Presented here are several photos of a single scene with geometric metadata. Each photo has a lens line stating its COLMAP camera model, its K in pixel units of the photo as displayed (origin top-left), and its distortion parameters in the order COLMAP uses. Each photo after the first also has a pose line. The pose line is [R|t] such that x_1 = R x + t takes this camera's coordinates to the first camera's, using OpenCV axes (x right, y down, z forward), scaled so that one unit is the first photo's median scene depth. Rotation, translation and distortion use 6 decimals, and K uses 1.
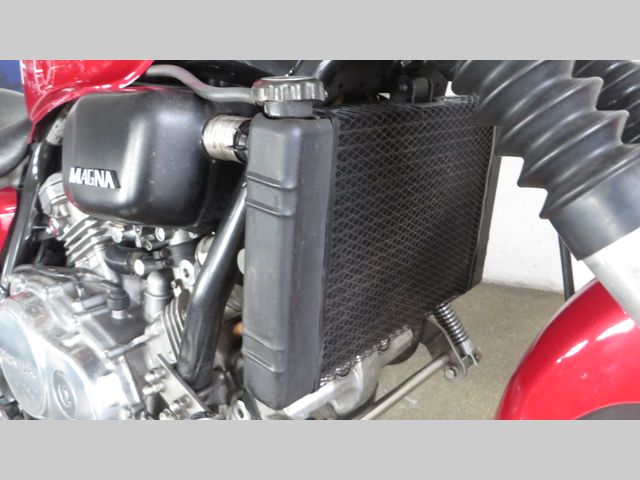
lens RADIAL K [[545.5, 0, 319.0], [0, 545.5, 238.5], [0, 0, 1]] dist [-0.016693, -0.001466]
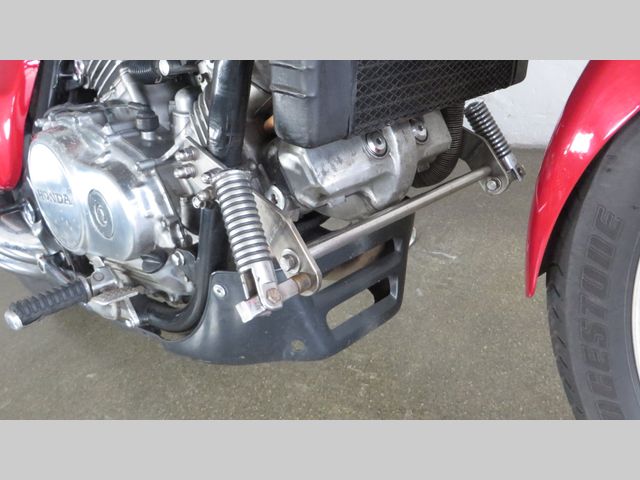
lens RADIAL K [[545.5, 0, 319.1], [0, 545.5, 243.1], [0, 0, 1]] dist [-0.016693, -0.001466]
pose [[0.997254, -0.032184, -0.066697, -0.001330], [0.038974, 0.993903, 0.103141, 0.254419], [0.062971, -0.105457, 0.992428, 0.024502]]
